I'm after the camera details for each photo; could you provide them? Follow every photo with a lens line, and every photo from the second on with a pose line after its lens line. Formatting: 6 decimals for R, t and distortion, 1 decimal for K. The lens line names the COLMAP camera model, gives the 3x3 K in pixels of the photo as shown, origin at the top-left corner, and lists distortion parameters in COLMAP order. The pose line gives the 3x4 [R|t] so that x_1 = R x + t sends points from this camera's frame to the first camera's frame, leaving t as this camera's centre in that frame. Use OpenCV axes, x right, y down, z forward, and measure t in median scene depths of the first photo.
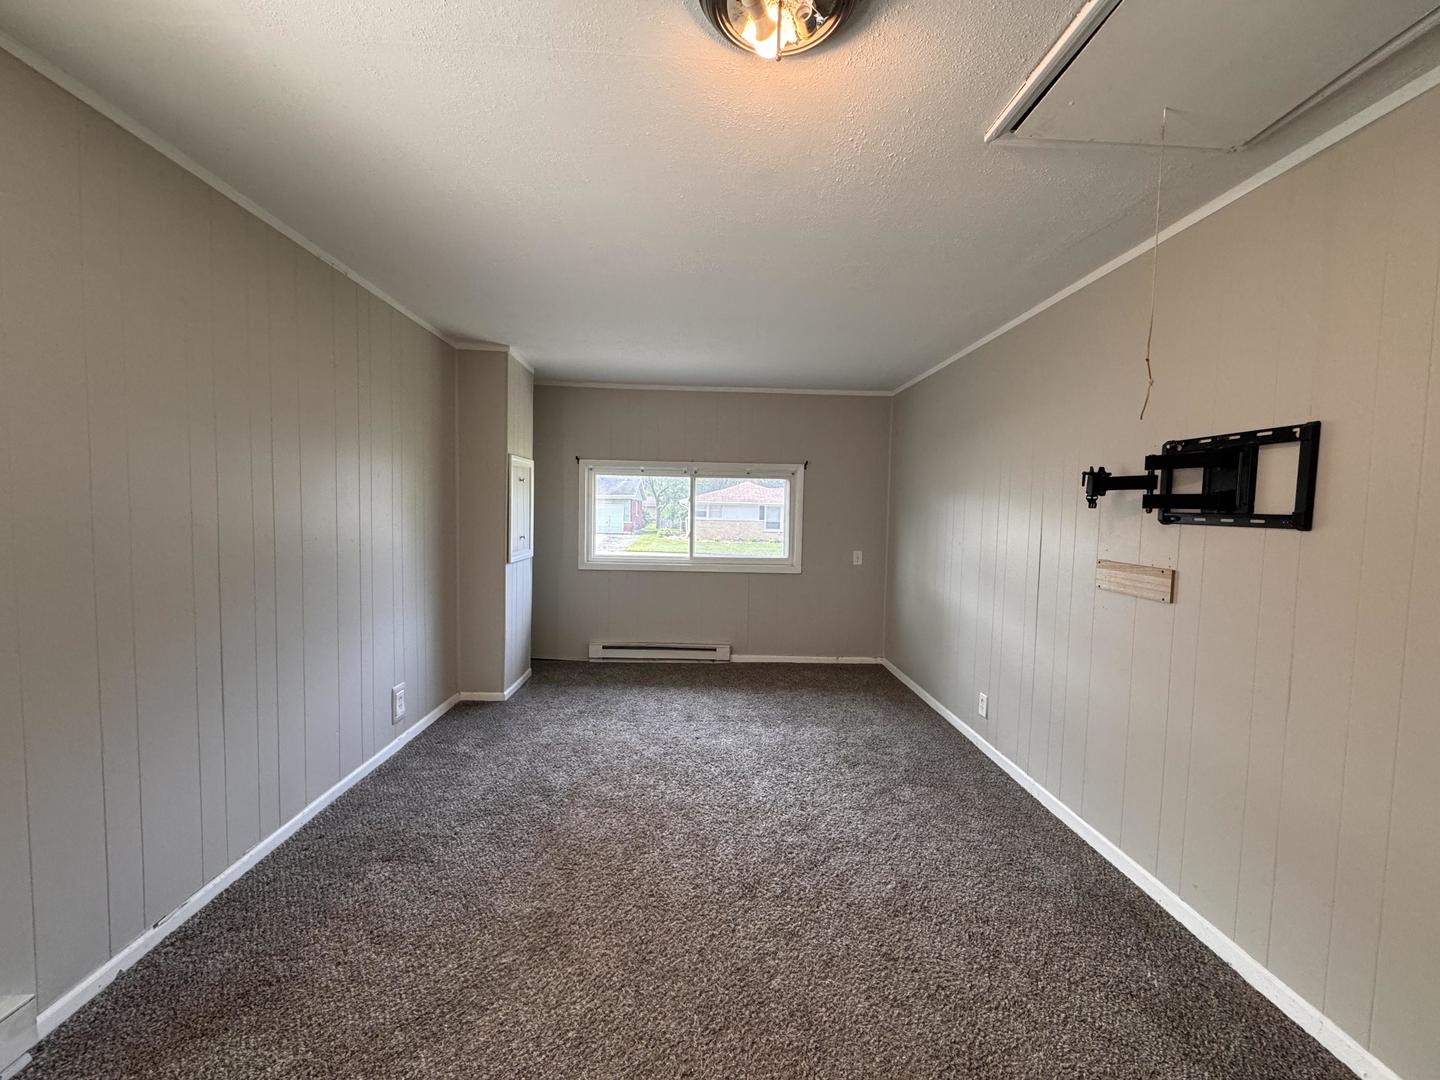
lens RADIAL K [[573.0, 0, 720.0], [0, 573.0, 540.0], [0, 0, 1]] dist [0.001539, 0.000030]
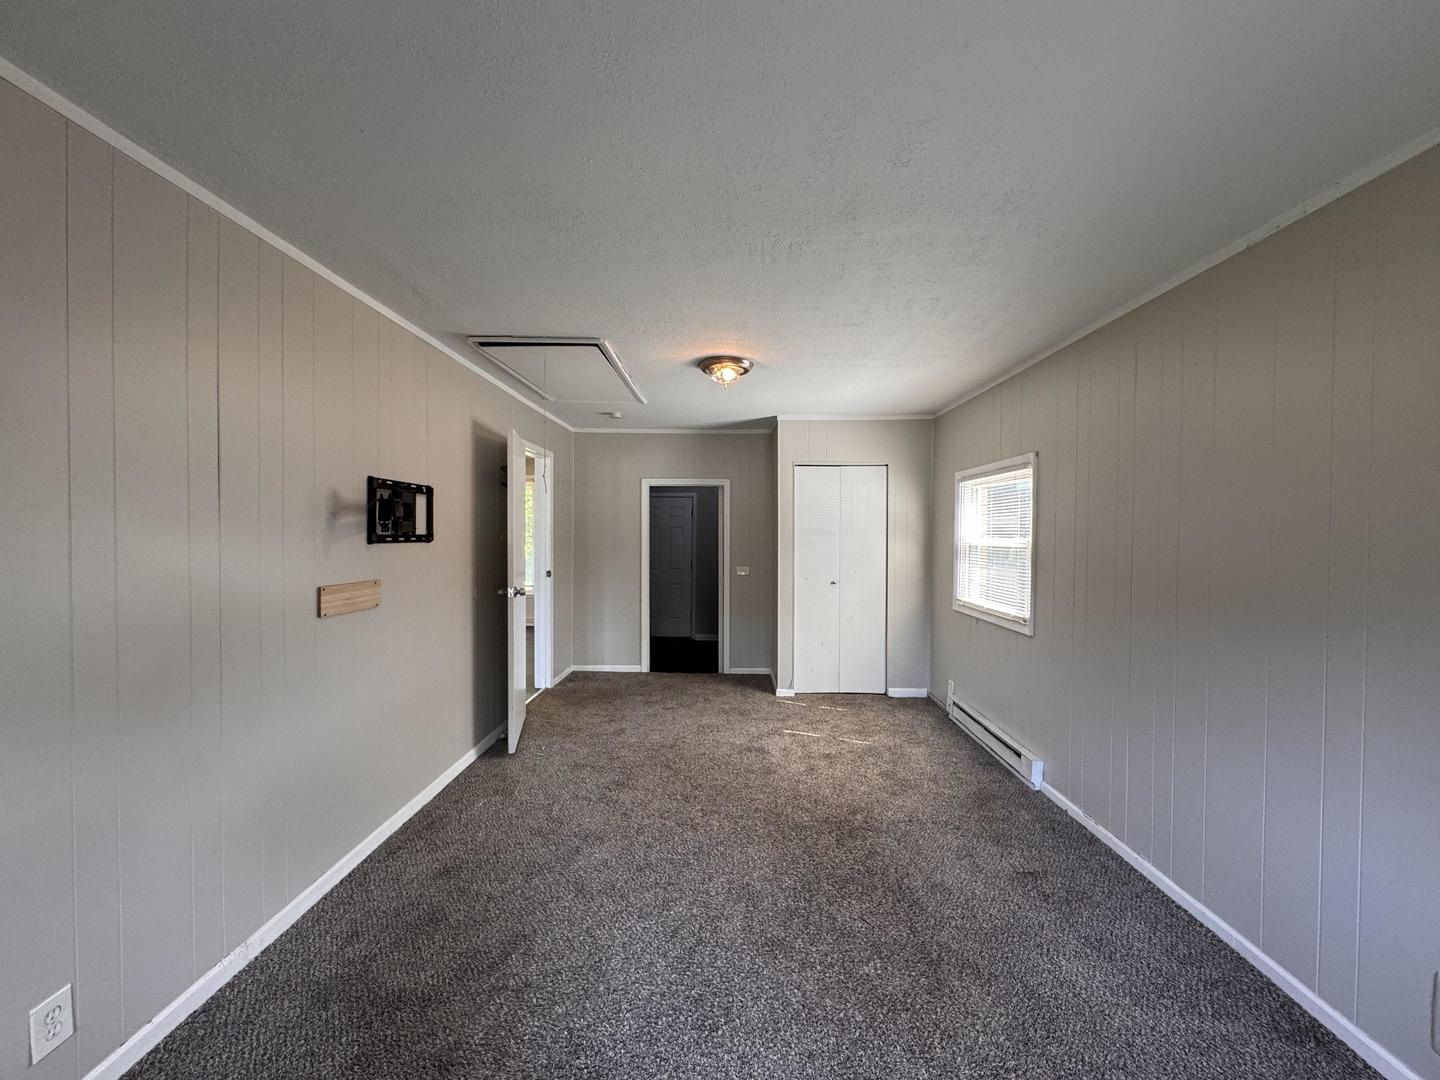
lens RADIAL K [[573.0, 0, 720.0], [0, 573.0, 540.0], [0, 0, 1]] dist [0.001539, 0.000030]
pose [[-0.998458, -0.030730, 0.046234, -0.025413], [-0.027213, 0.996822, 0.074864, -0.171457], [-0.048388, 0.073490, -0.996121, 2.527108]]
